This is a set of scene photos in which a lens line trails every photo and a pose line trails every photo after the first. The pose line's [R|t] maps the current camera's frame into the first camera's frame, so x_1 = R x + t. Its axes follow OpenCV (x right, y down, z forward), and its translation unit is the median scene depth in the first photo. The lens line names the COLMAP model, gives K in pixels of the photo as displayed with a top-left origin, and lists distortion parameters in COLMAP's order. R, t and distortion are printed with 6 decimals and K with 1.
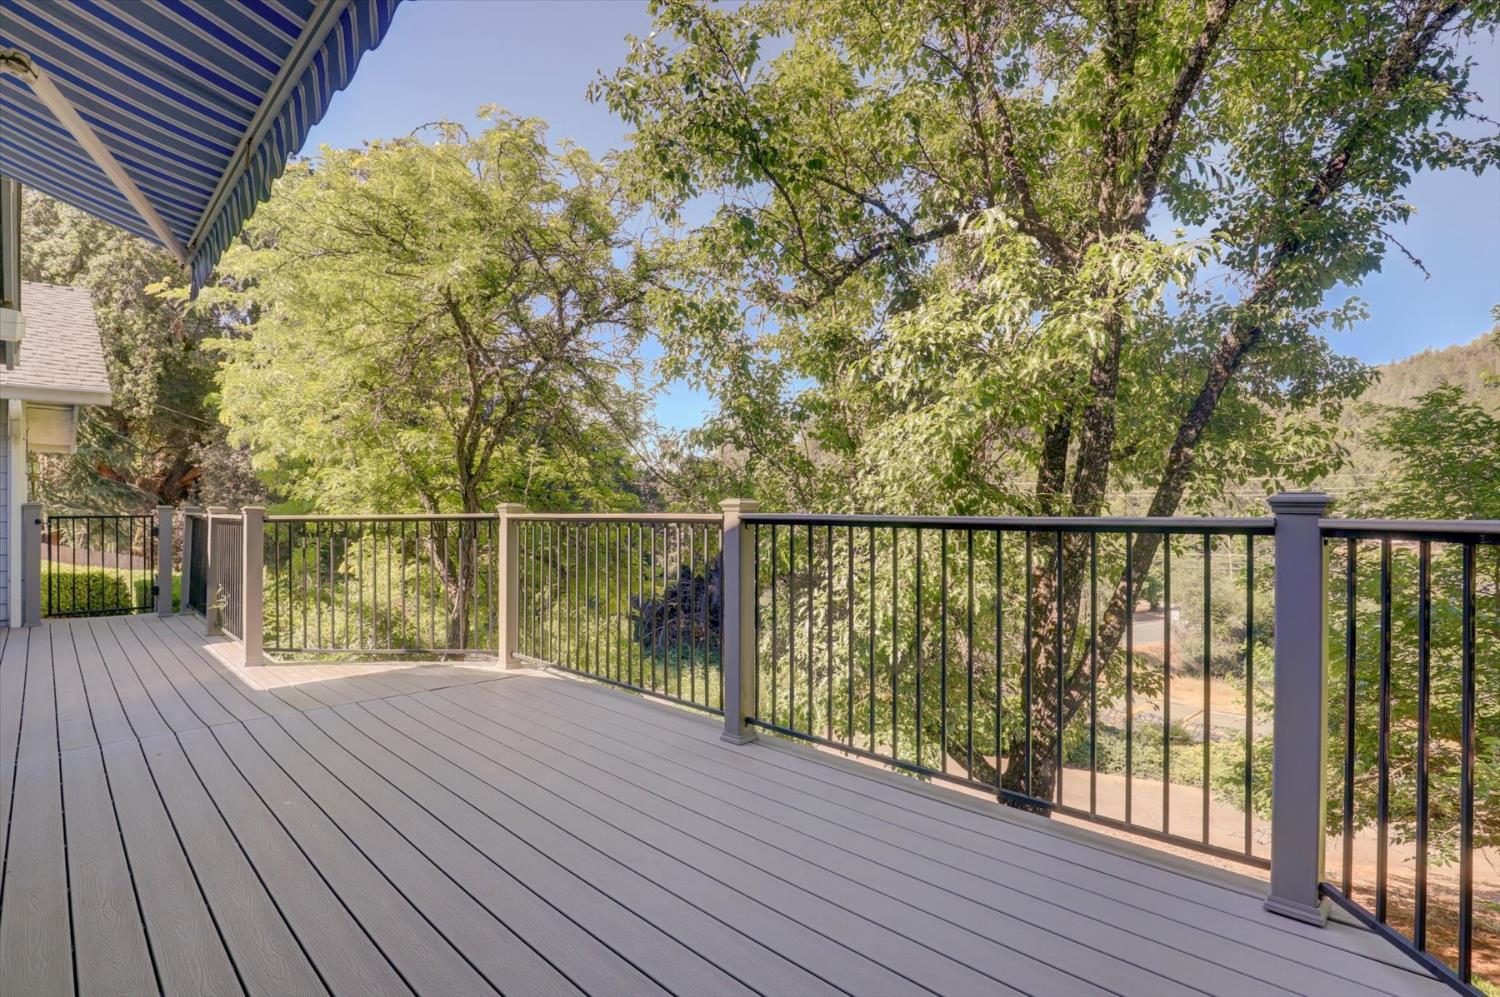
lens RADIAL K [[691.3, 0, 747.8], [0, 691.3, 502.4], [0, 0, 1]] dist [-0.032185, 0.004583]
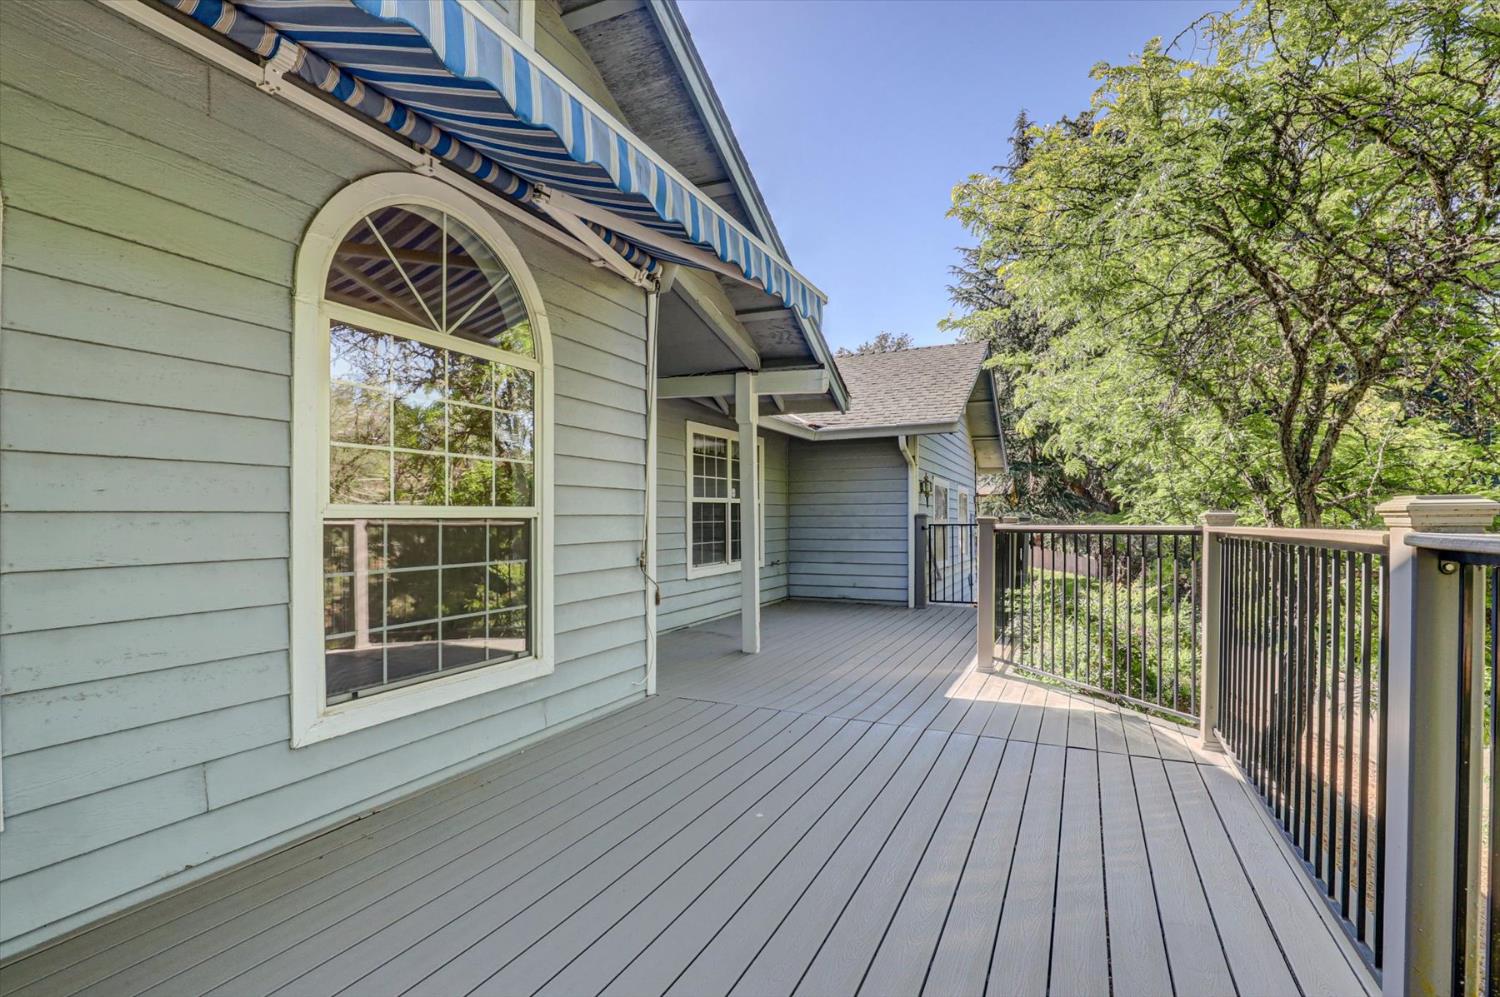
lens RADIAL K [[704.9, 0, 747.8], [0, 704.9, 503.0], [0, 0, 1]] dist [-0.036310, 0.006697]
pose [[0.316120, -0.016483, -0.948576, 0.112573], [0.002914, 0.999861, -0.016403, 0.001884], [0.948715, 0.002421, 0.316124, 0.256603]]
